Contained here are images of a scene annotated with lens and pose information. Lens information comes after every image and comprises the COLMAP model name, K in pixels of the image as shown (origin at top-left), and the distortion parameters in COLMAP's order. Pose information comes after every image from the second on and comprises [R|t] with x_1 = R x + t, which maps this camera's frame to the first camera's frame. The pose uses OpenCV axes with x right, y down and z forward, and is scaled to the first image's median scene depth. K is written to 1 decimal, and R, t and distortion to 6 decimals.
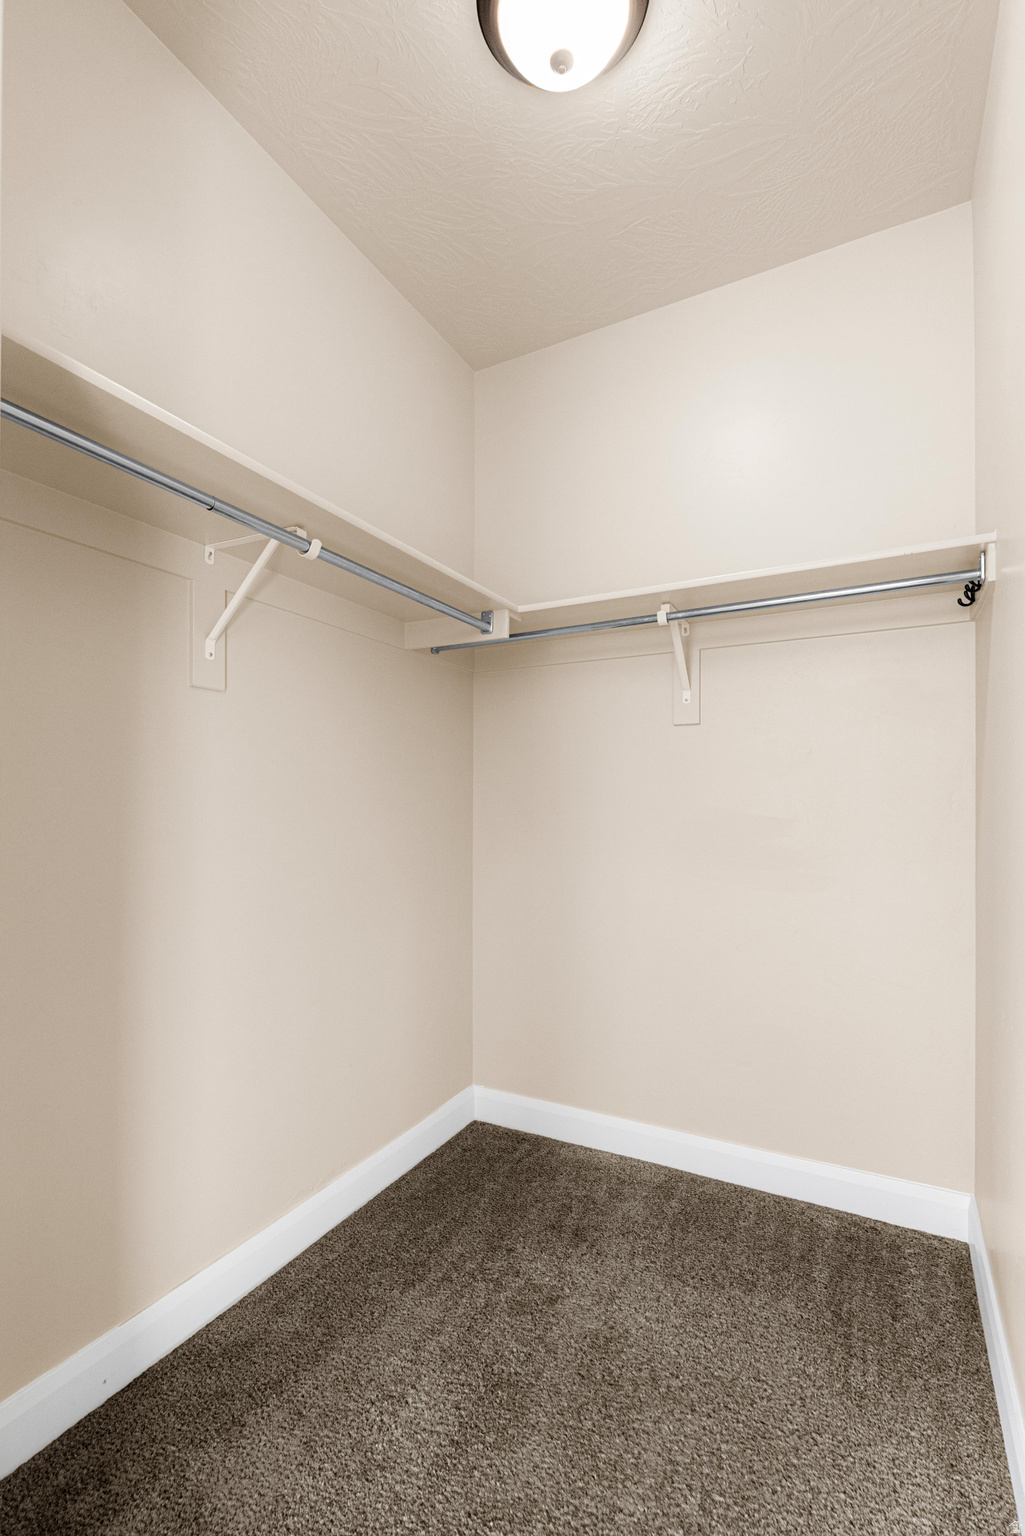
lens RADIAL K [[680.2, 0, 517.9], [0, 680.2, 816.5], [0, 0, 1]] dist [-0.000862, -0.000108]
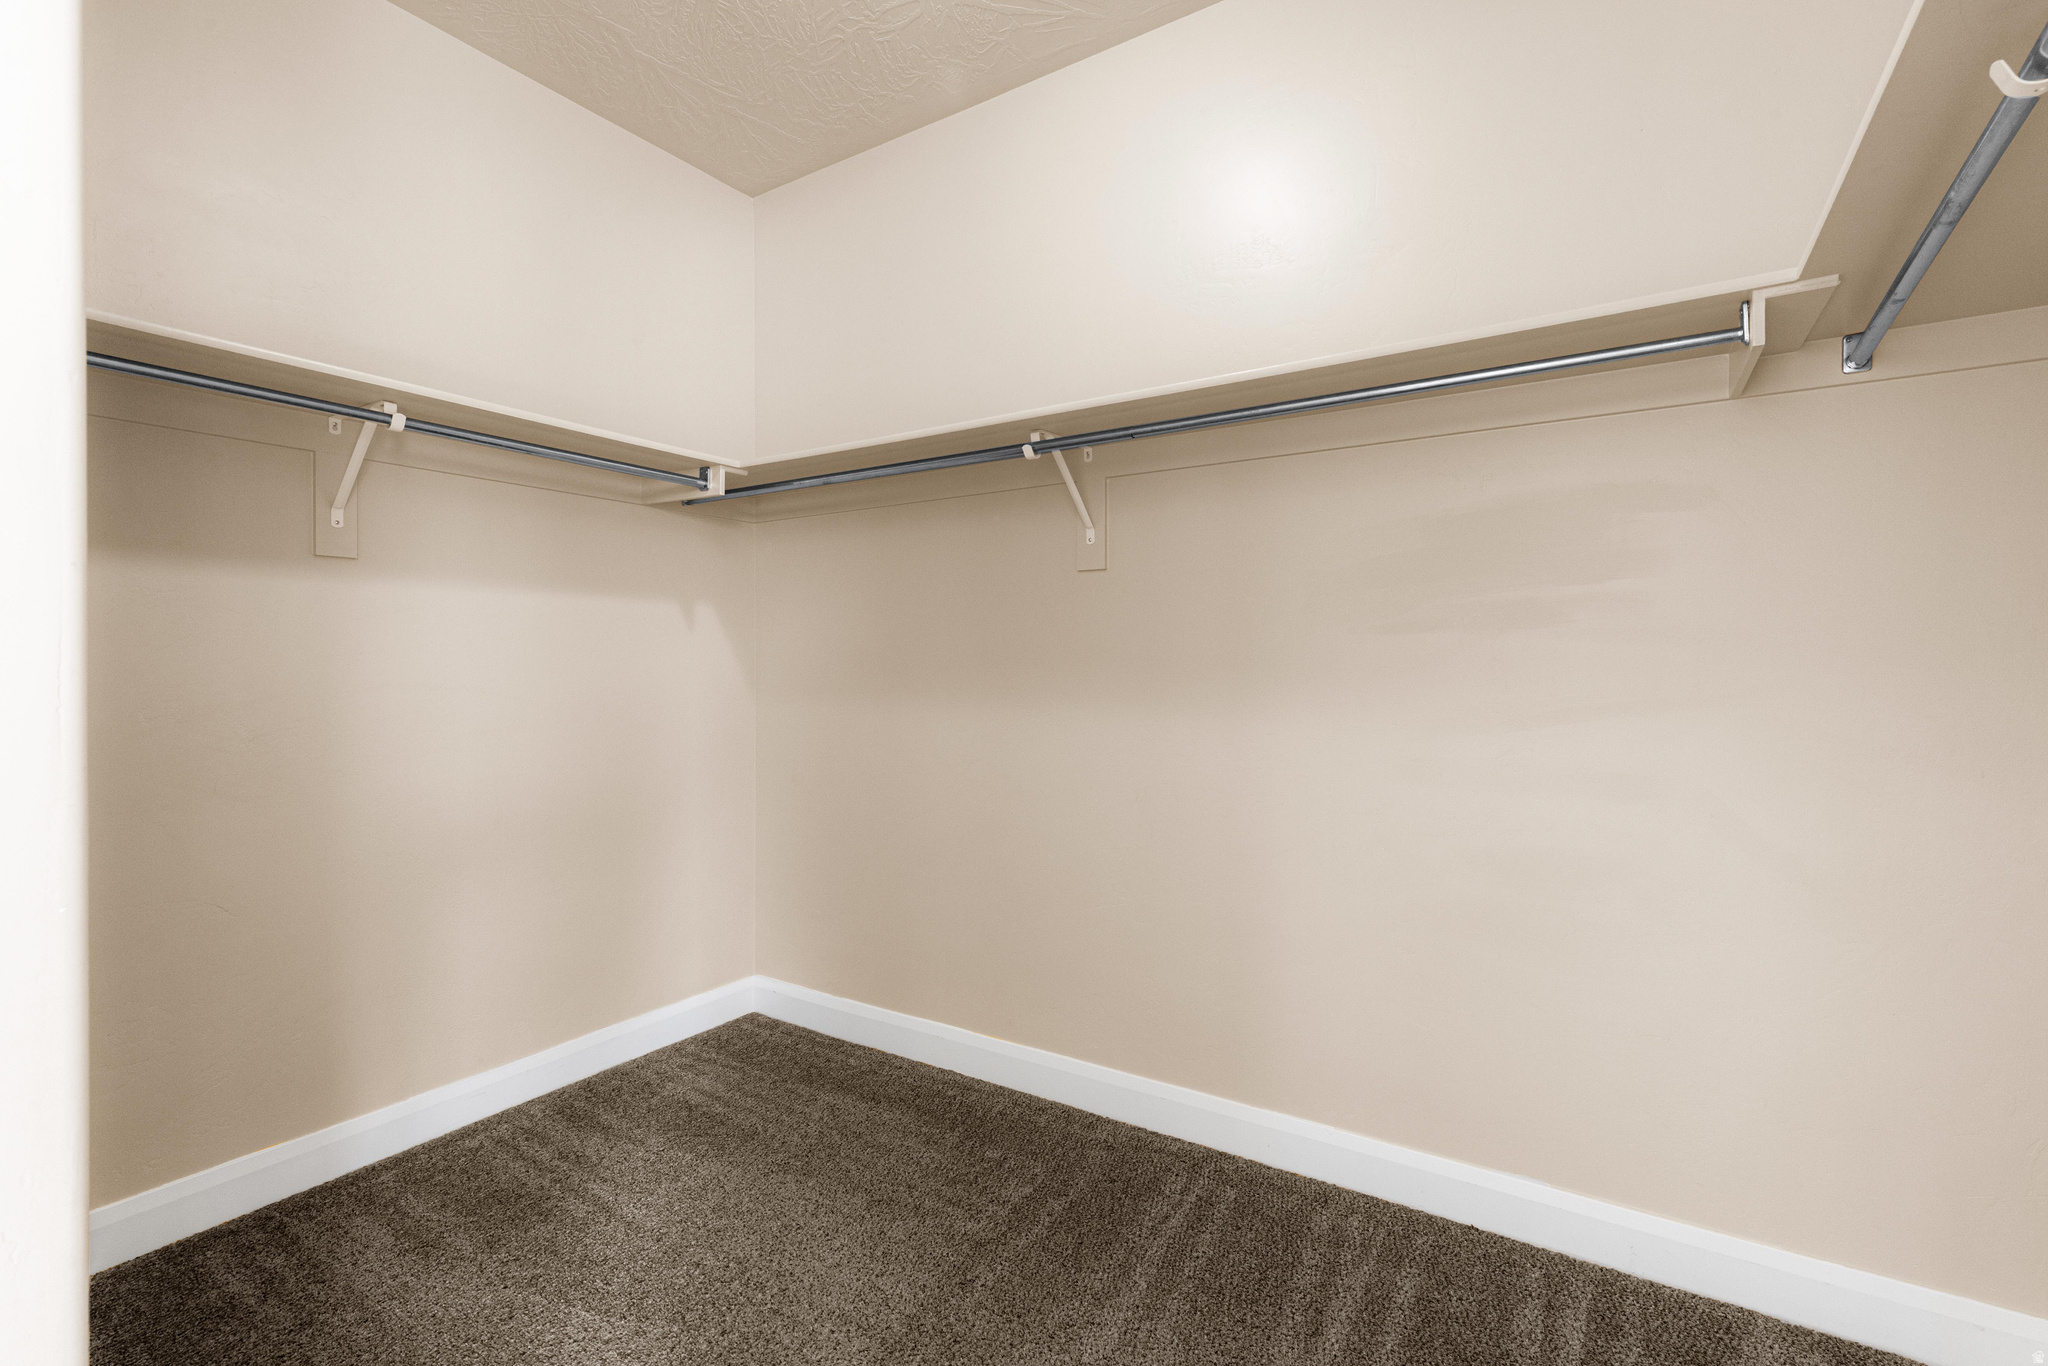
lens RADIAL K [[930.3, 0, 1014.7], [0, 930.3, 675.9], [0, 0, 1]] dist [-0.000198, 0.000041]
pose [[0.996475, 0.000462, -0.083885, 0.395287], [-0.001023, 0.999977, -0.006646, 0.002306], [0.083880, 0.006709, 0.996453, -0.217684]]
